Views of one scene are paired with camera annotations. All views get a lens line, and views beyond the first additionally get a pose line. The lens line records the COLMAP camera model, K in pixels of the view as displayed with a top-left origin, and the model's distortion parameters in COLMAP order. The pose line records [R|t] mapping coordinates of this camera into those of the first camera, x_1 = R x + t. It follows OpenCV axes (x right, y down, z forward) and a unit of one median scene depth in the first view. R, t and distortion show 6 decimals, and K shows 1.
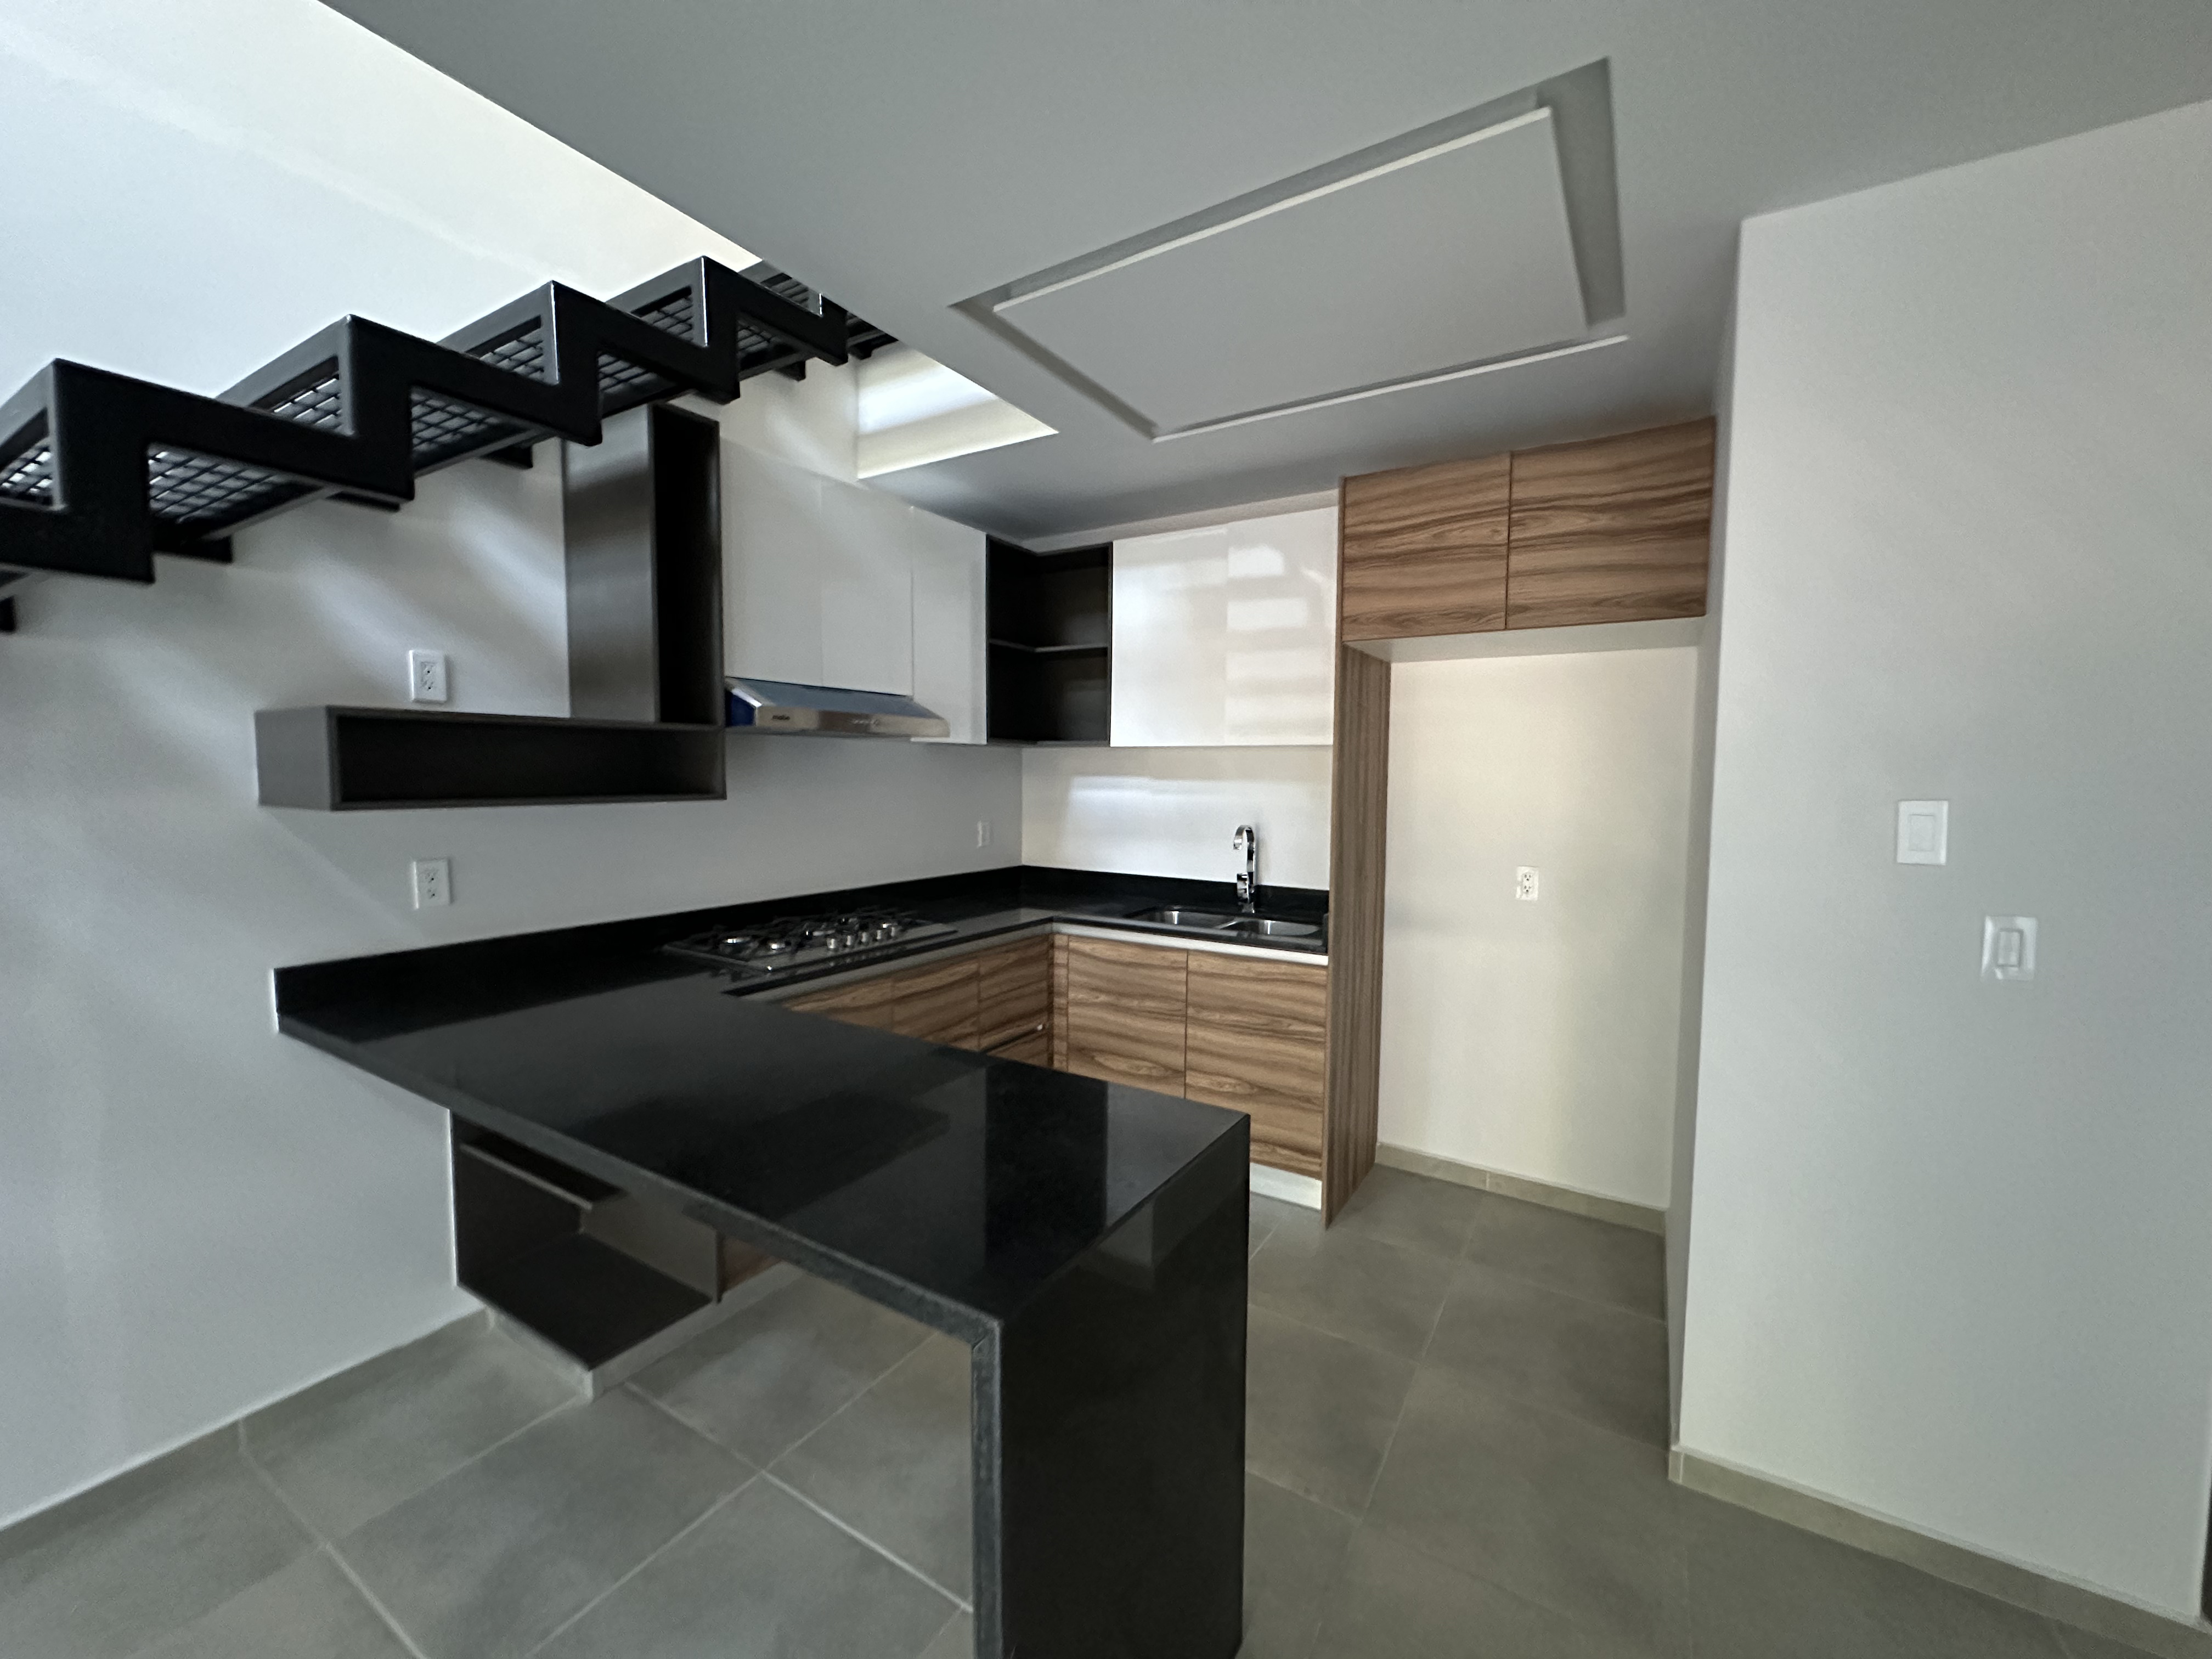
lens RADIAL K [[892.8, 0, 1097.7], [0, 892.8, 838.7], [0, 0, 1]] dist [0.001857, 0.000579]
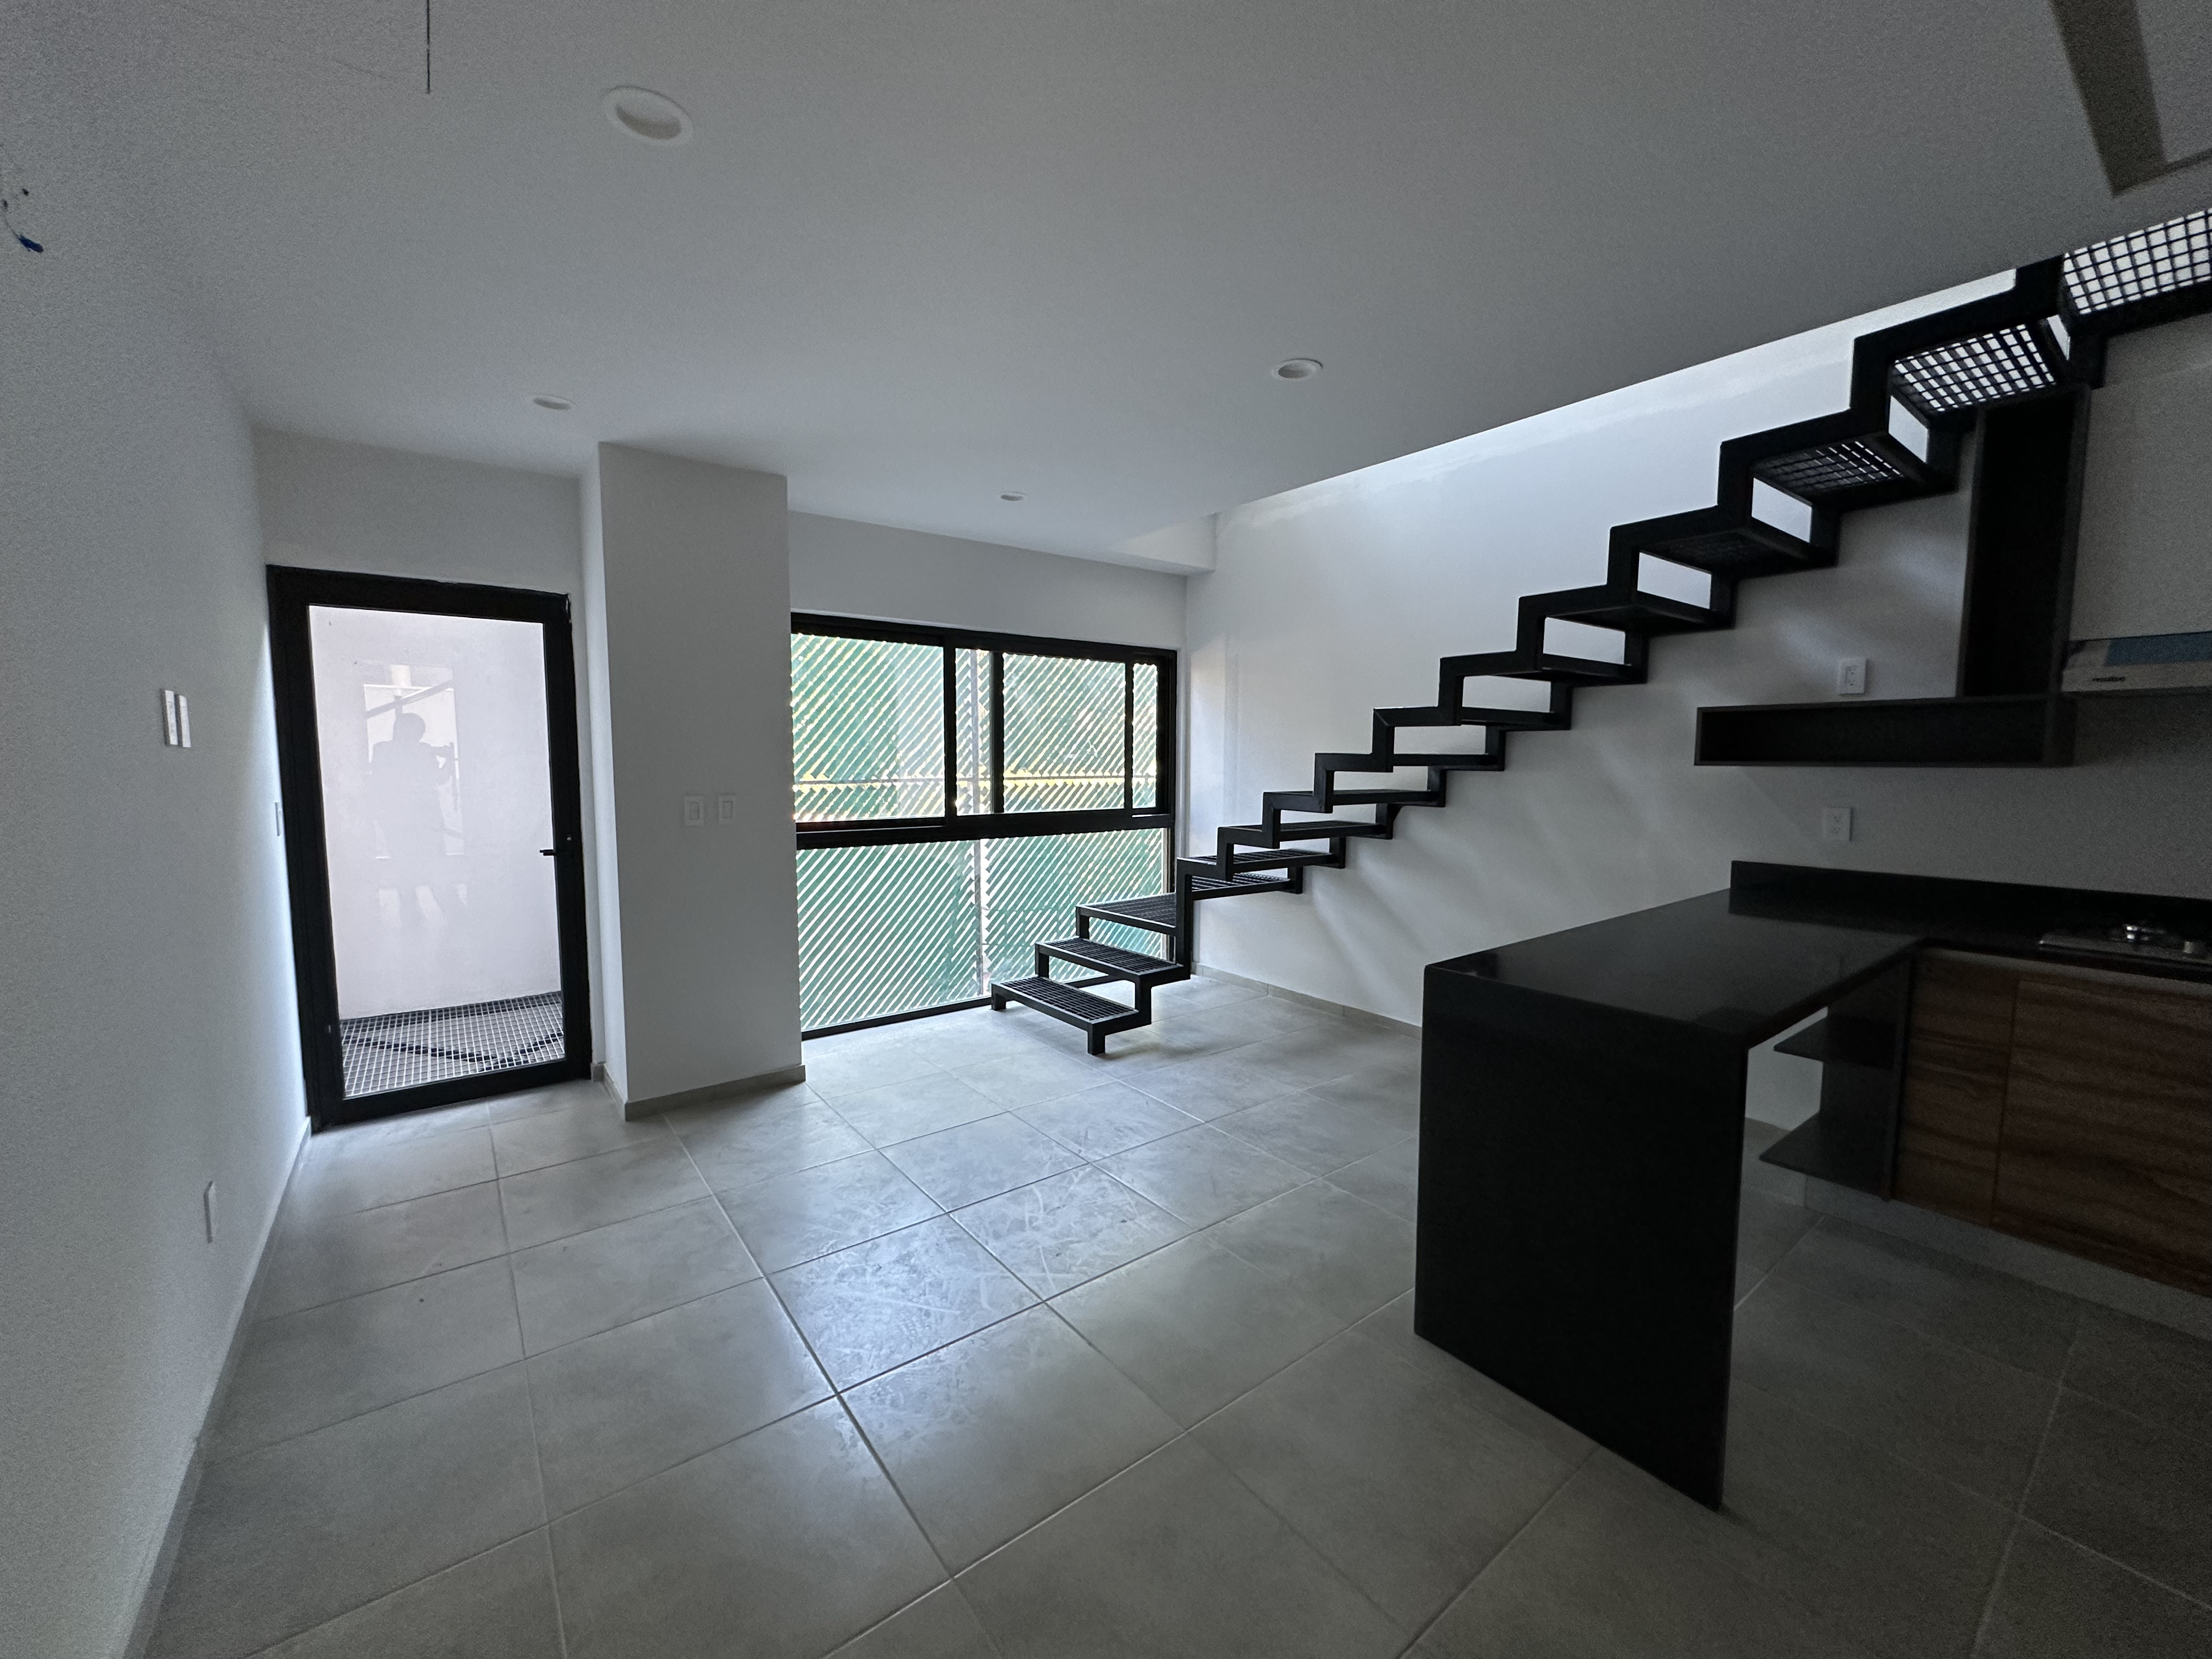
lens RADIAL K [[892.8, 0, 1102.3], [0, 892.8, 811.2], [0, 0, 1]] dist [0.001857, 0.000579]
pose [[-0.357779, 0.050609, -0.932434, 0.706456], [-0.075276, 0.993718, 0.082819, 0.000151], [0.930767, 0.099821, -0.351722, 0.302787]]
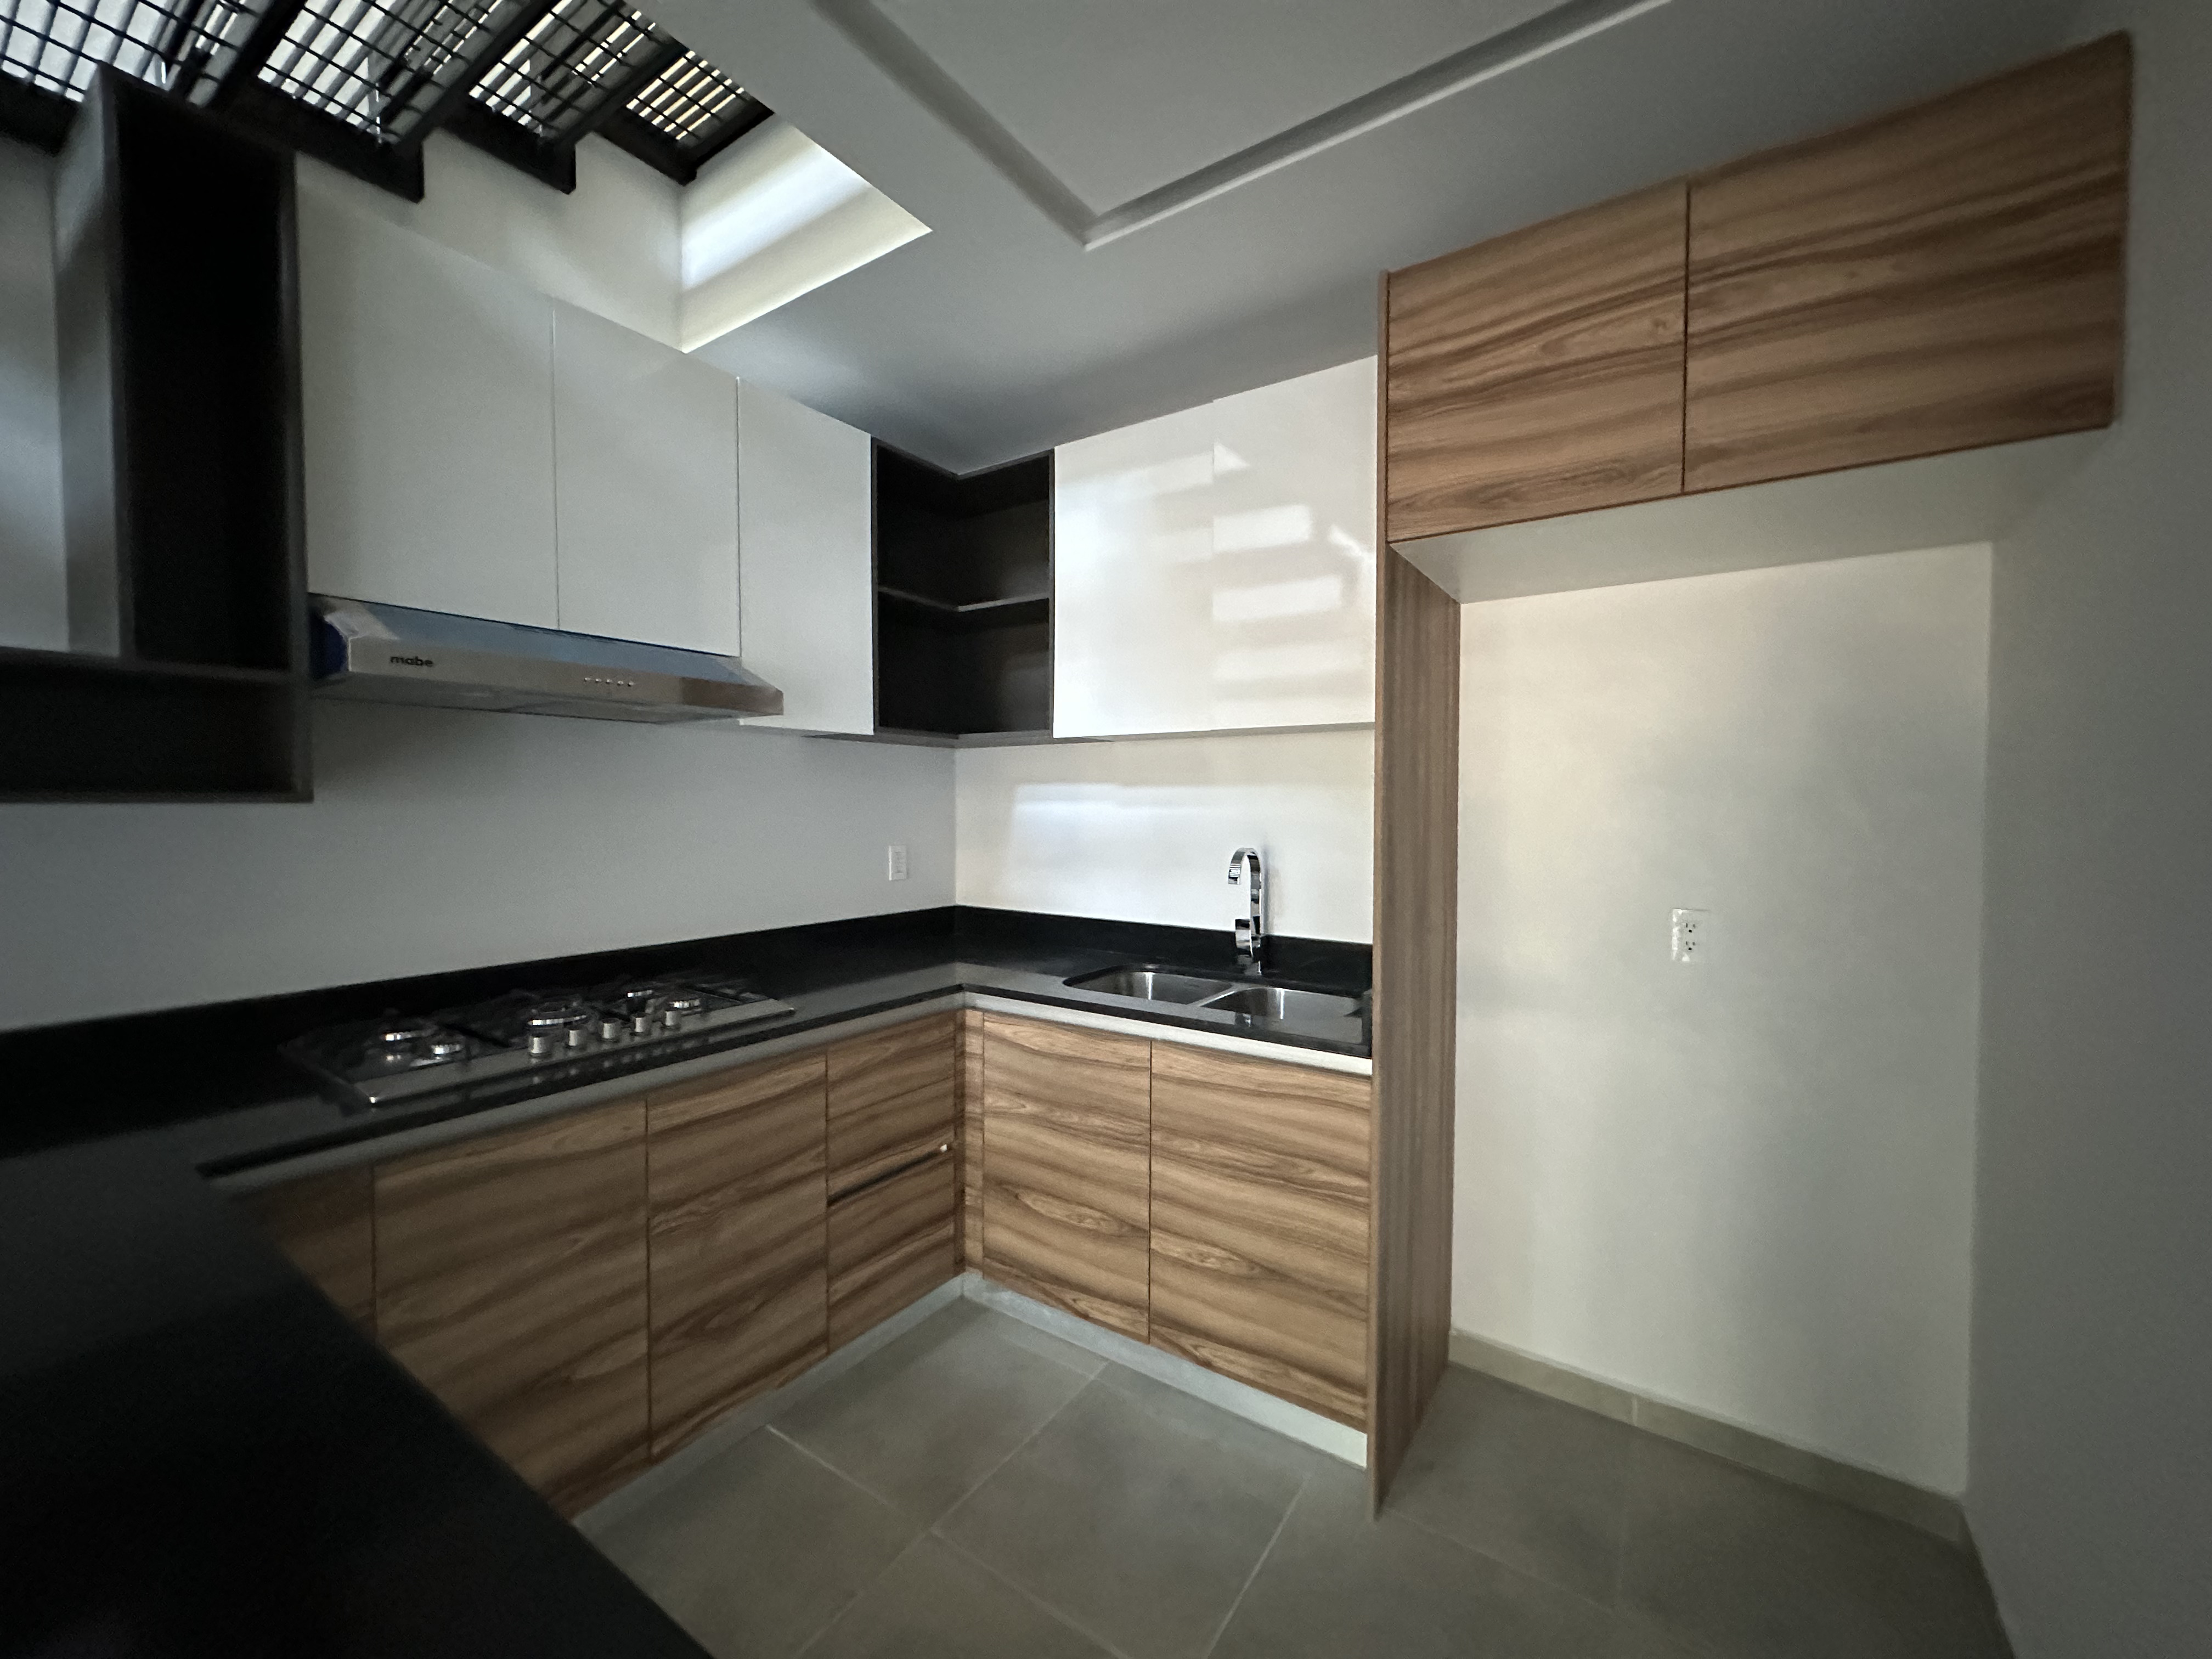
lens RADIAL K [[892.8, 0, 1097.6], [0, 892.8, 841.4], [0, 0, 1]] dist [0.001857, 0.000579]
pose [[0.999143, -0.006448, -0.040894, 0.090728], [0.005110, 0.999451, -0.032741, 0.001856], [0.041082, 0.032503, 0.998627, 0.355543]]
